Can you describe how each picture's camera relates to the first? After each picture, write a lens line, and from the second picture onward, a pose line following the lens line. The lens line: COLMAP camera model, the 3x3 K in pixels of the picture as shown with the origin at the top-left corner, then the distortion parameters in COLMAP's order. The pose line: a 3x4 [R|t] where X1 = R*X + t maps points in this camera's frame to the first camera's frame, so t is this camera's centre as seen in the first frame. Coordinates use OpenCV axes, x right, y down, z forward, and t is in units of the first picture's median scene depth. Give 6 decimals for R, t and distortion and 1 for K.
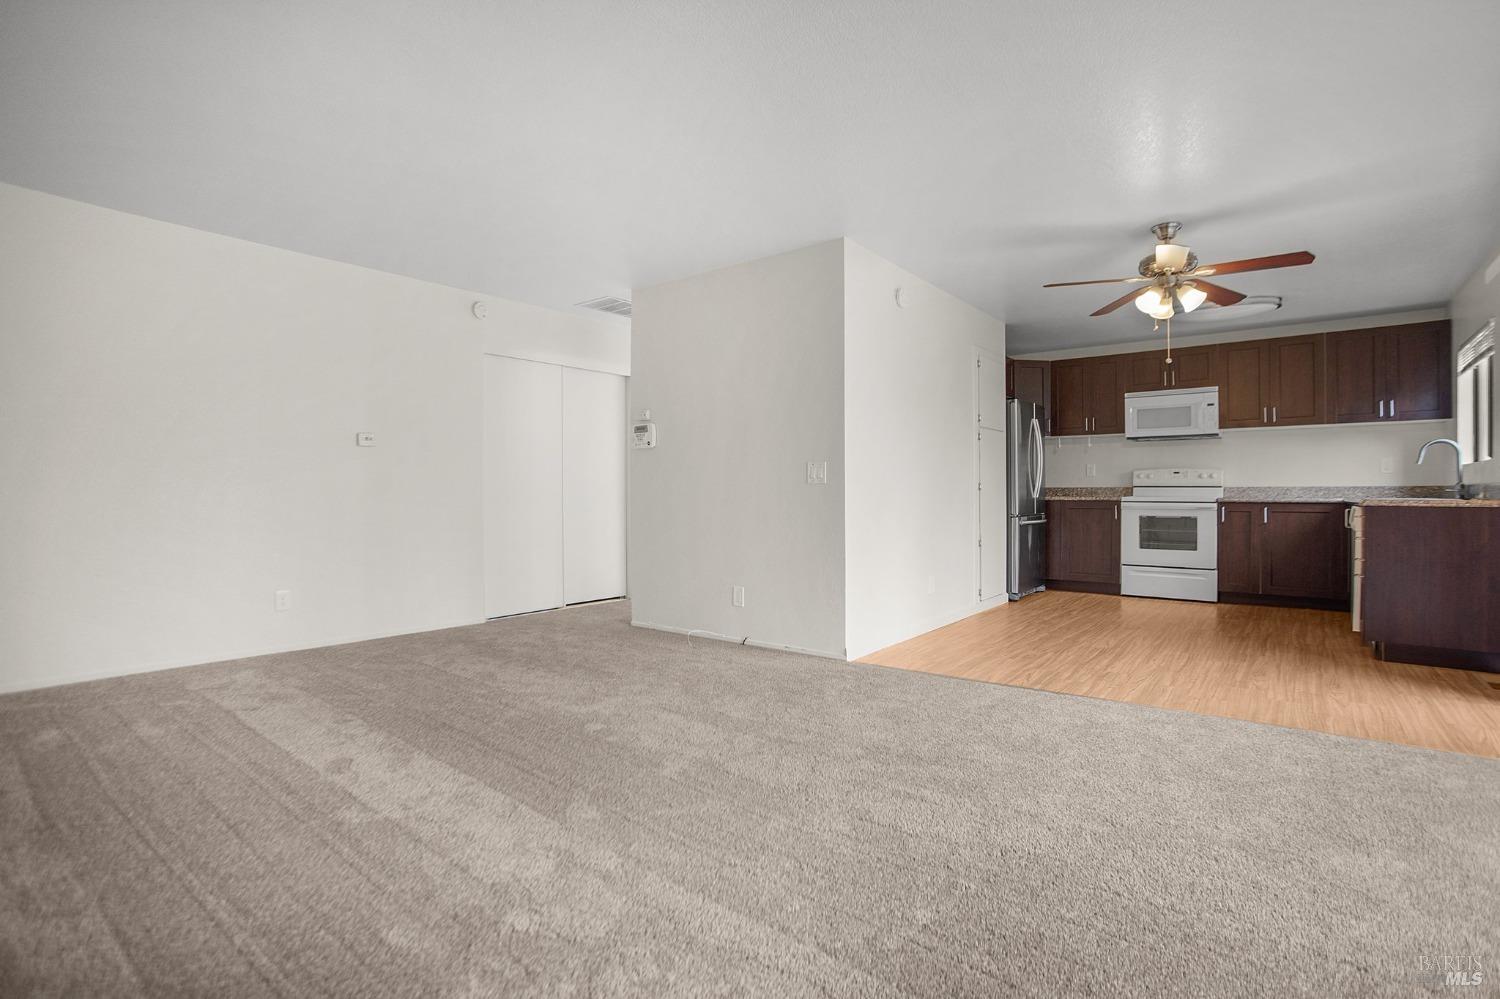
lens RADIAL K [[730.6, 0, 750.0], [0, 730.6, 499.5], [0, 0, 1]] dist [-0.026859, -0.000033]
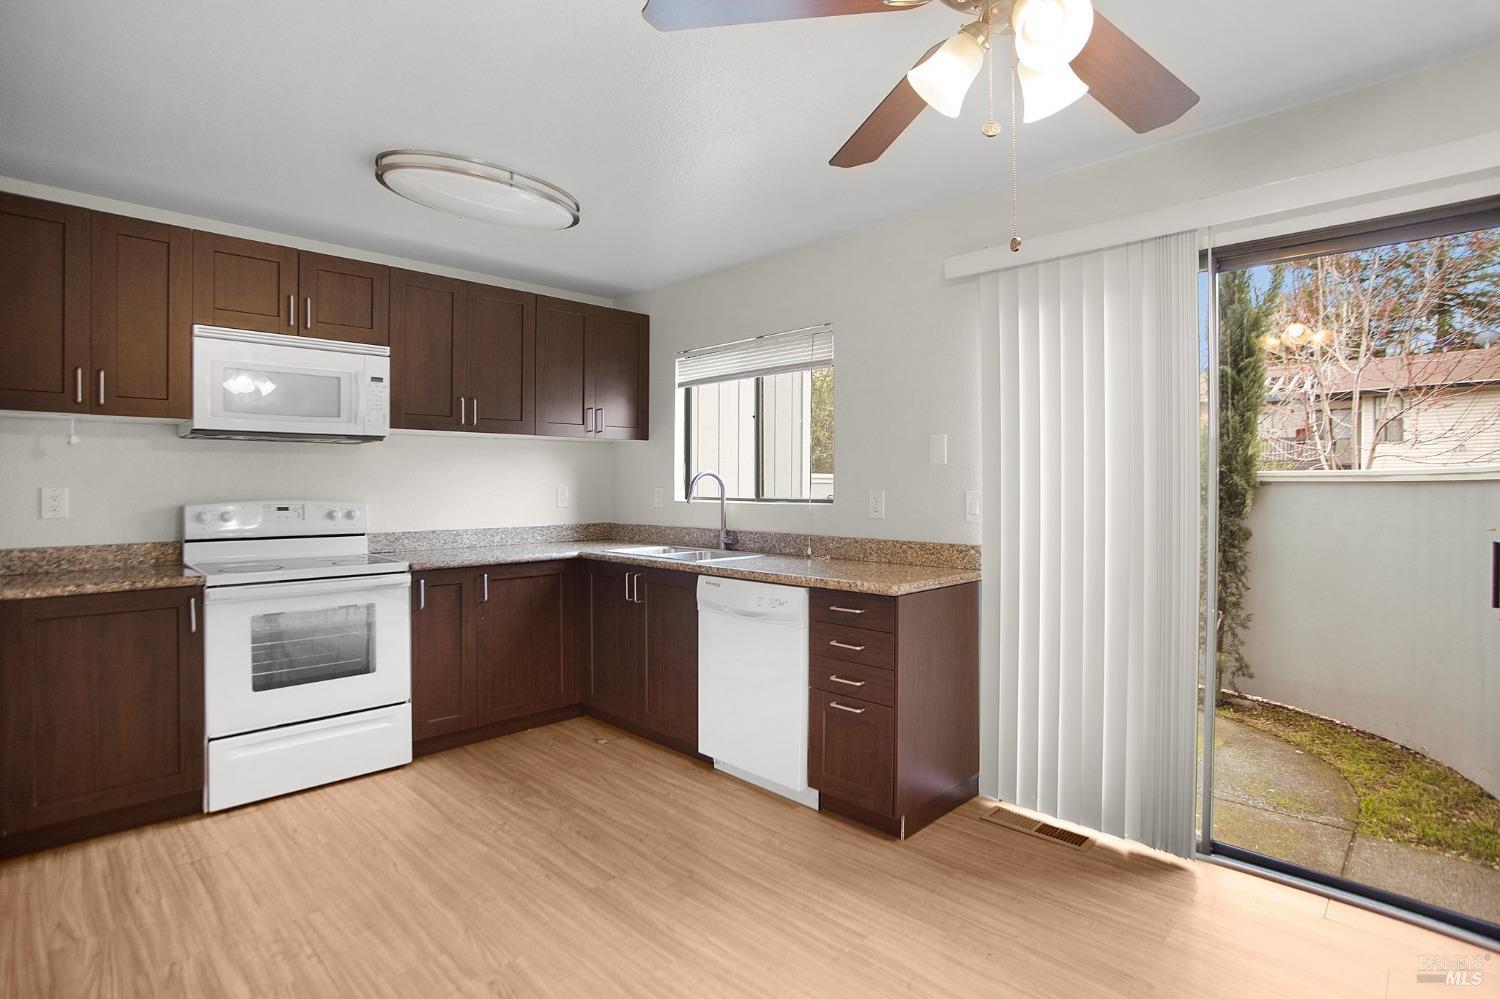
lens RADIAL K [[751.9, 0, 746.1], [0, 751.9, 486.3], [0, 0, 1]] dist [-0.031656, 0.001184]
pose [[0.135748, -0.003606, 0.990737, 0.152075], [0.007684, 0.999967, 0.002586, -0.056222], [-0.990714, 0.007262, 0.135771, 0.687504]]
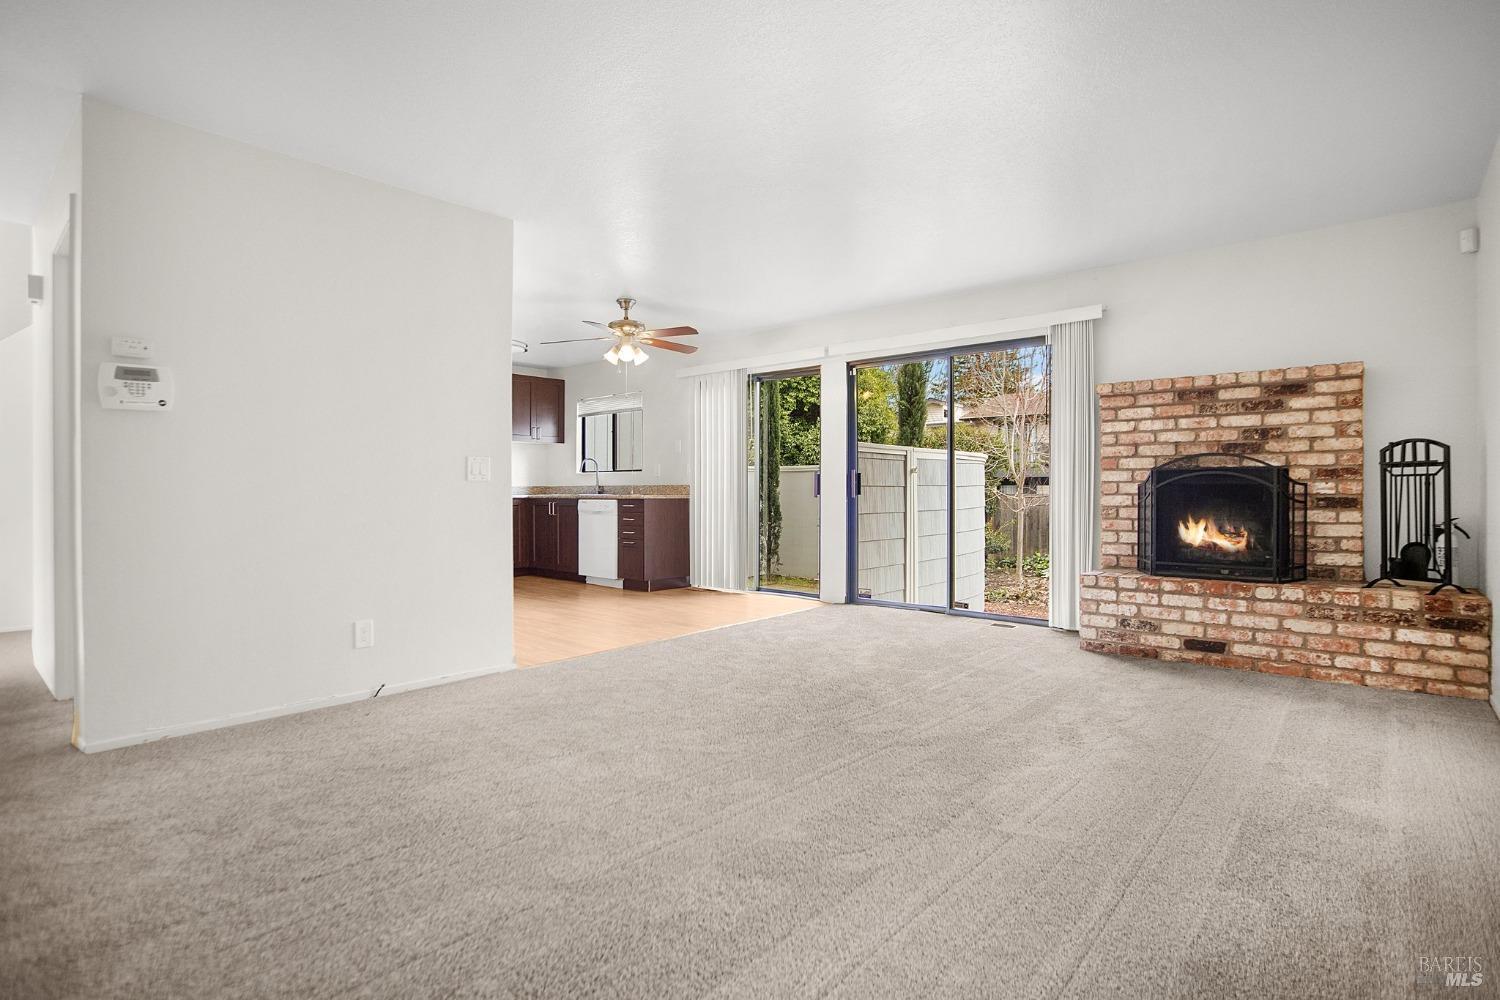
lens RADIAL K [[751.9, 0, 746.1], [0, 751.9, 486.8], [0, 0, 1]] dist [-0.031656, 0.001184]
pose [[0.079271, 0.004761, 0.996842, -0.543434], [0.011158, 0.999922, -0.005663, -0.004097], [-0.996791, 0.011572, 0.079211, 0.419484]]
